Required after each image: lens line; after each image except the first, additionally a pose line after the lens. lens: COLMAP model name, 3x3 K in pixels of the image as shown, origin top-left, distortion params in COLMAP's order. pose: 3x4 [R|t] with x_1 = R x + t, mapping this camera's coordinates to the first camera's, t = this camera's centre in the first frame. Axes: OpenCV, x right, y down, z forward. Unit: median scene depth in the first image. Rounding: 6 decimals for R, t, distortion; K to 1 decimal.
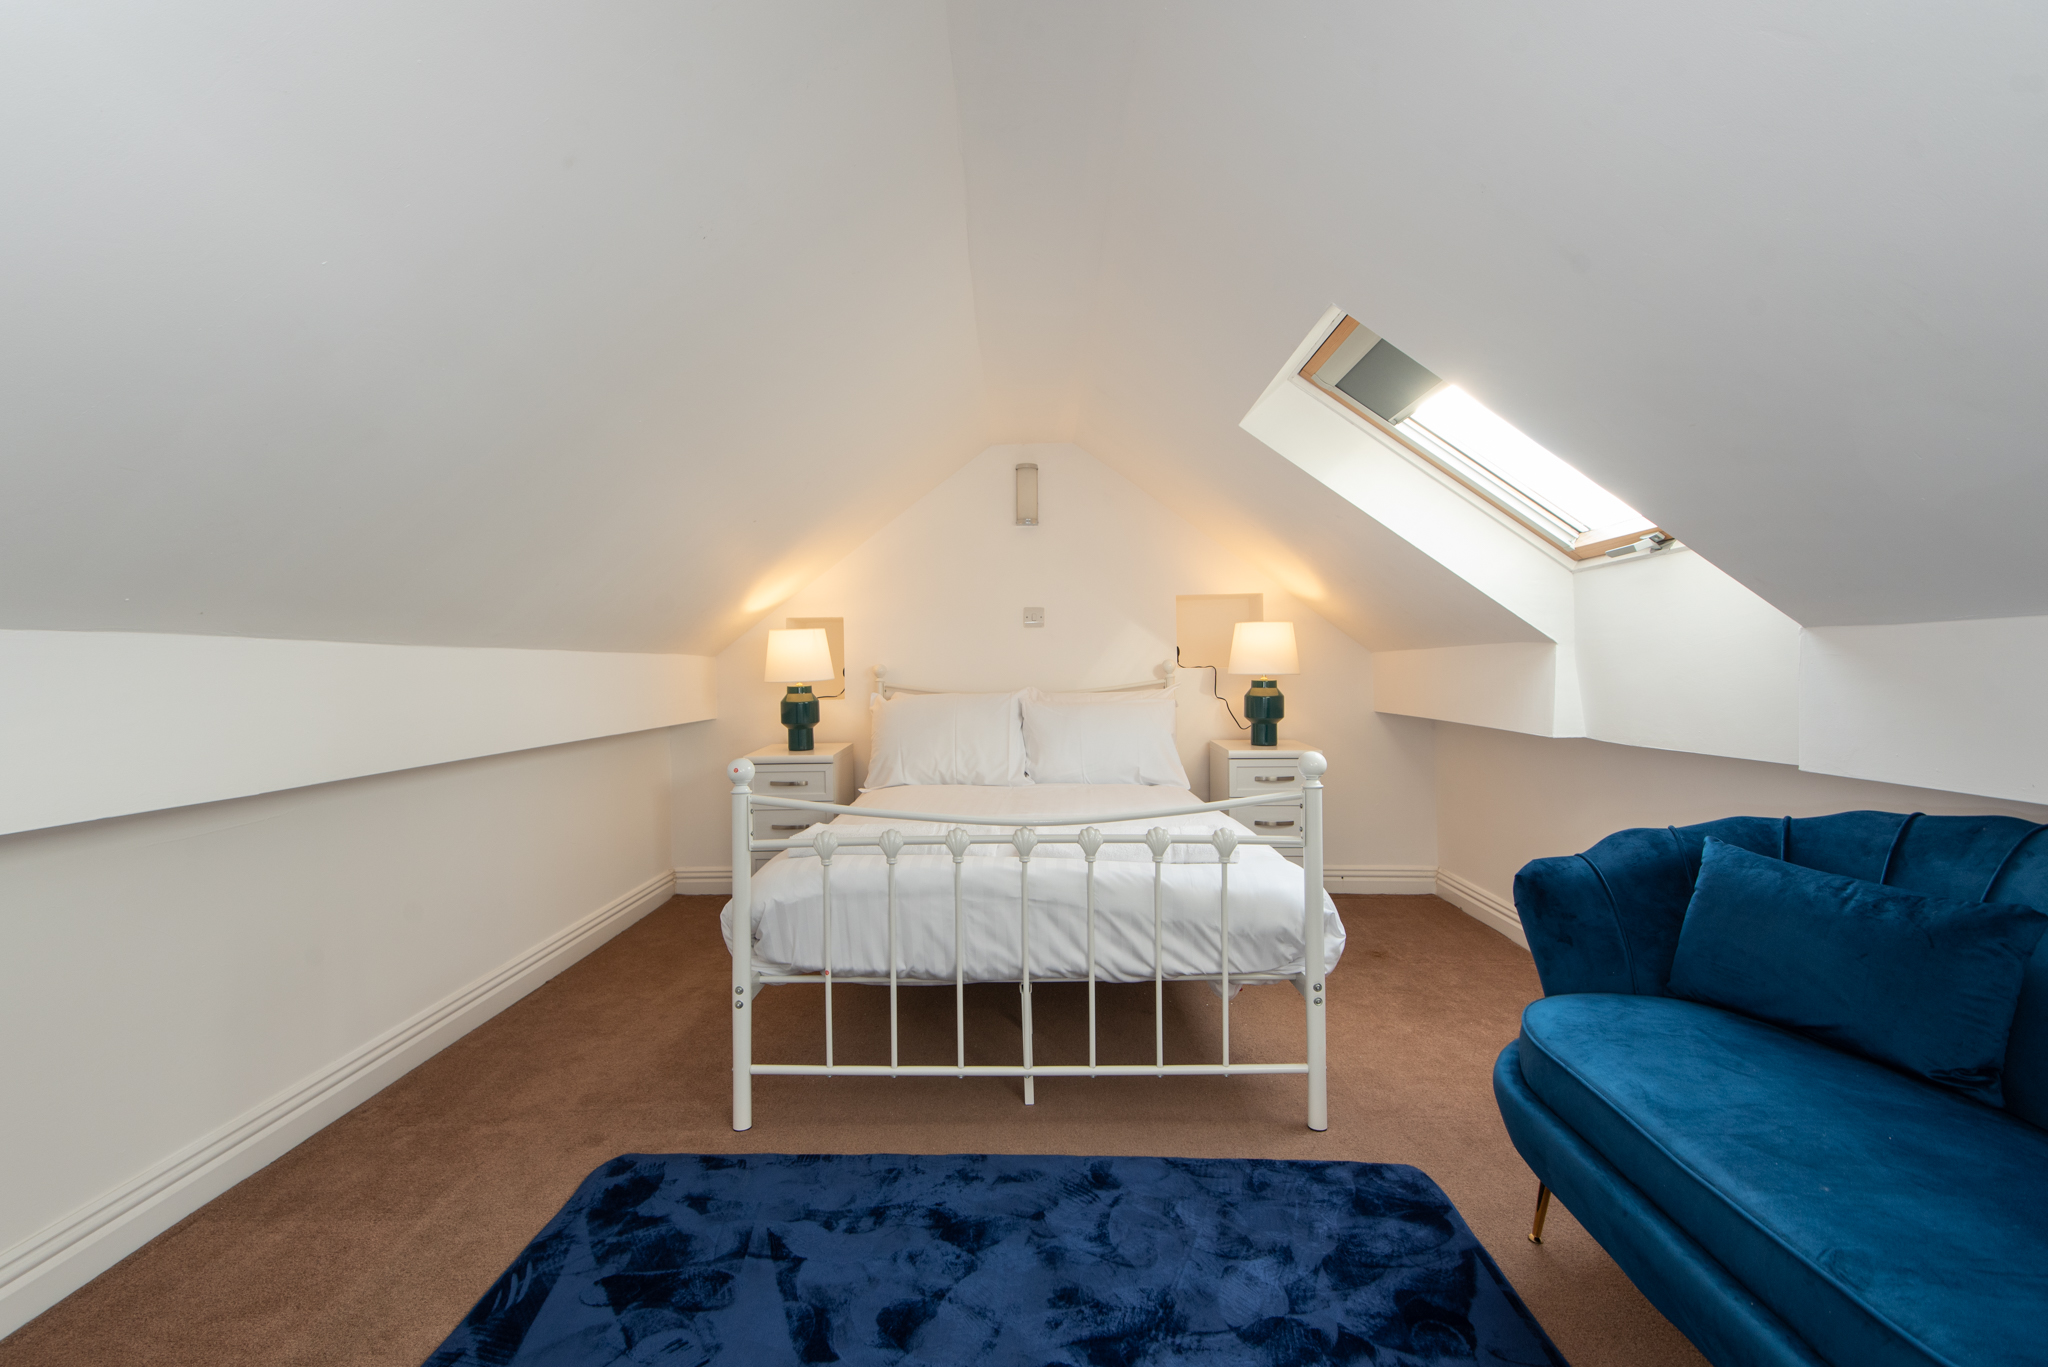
lens RADIAL K [[910.3, 0, 1023.1], [0, 910.3, 674.0], [0, 0, 1]] dist [0.028400, -0.013191]
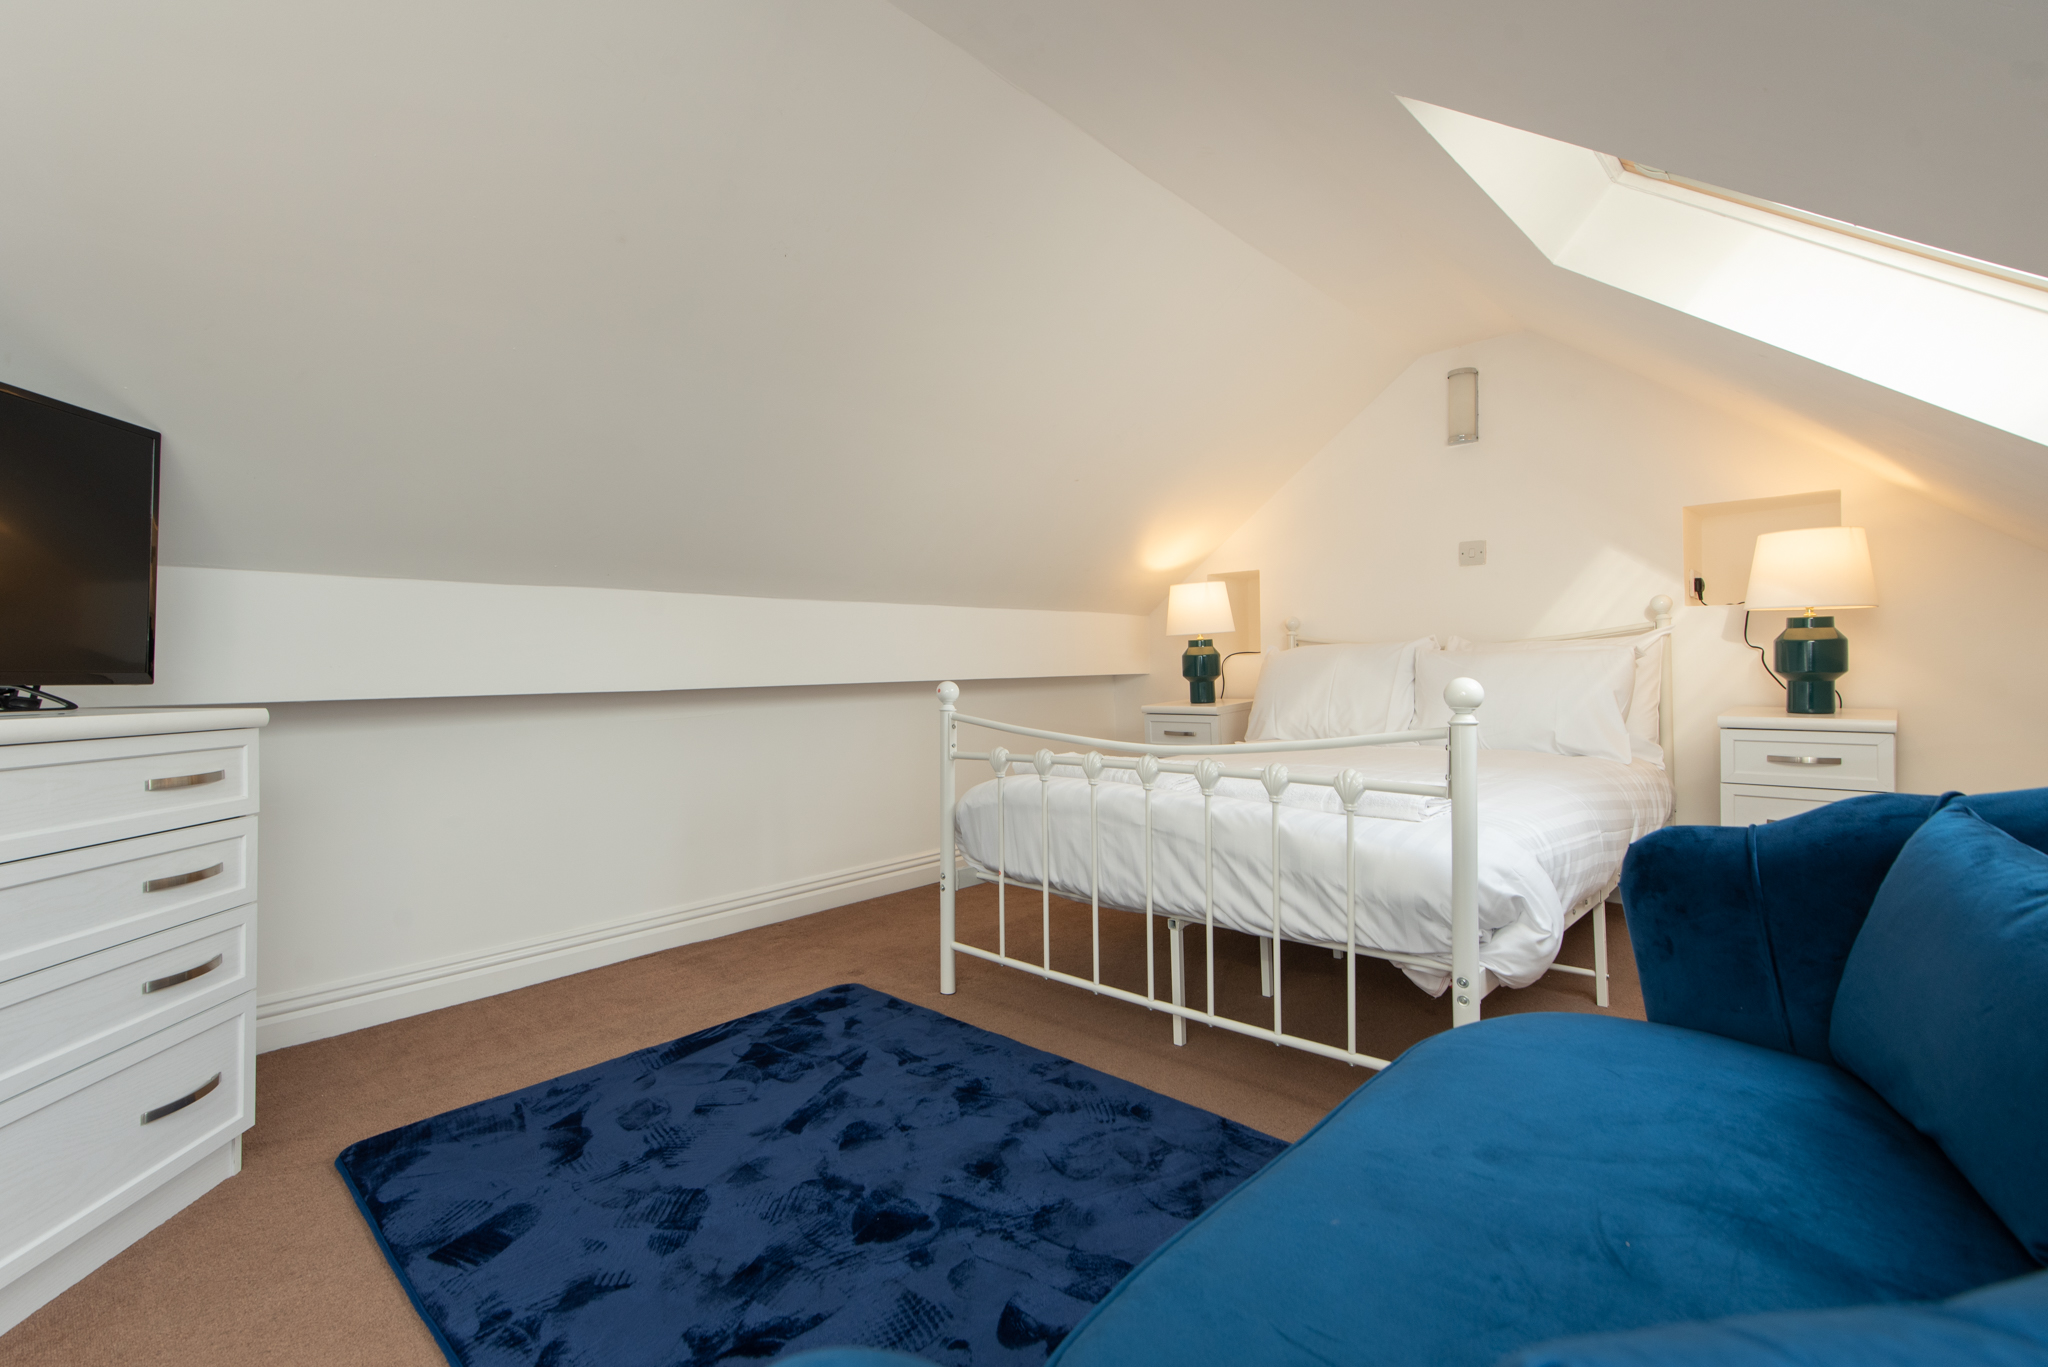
lens RADIAL K [[910.3, 0, 968.6], [0, 910.3, 678.7], [0, 0, 1]] dist [0.028400, -0.013191]
pose [[0.755390, 0.012121, -0.655163, 0.477313], [0.006853, 0.999628, 0.026395, 0.059849], [0.655239, -0.024429, 0.755026, 0.140951]]
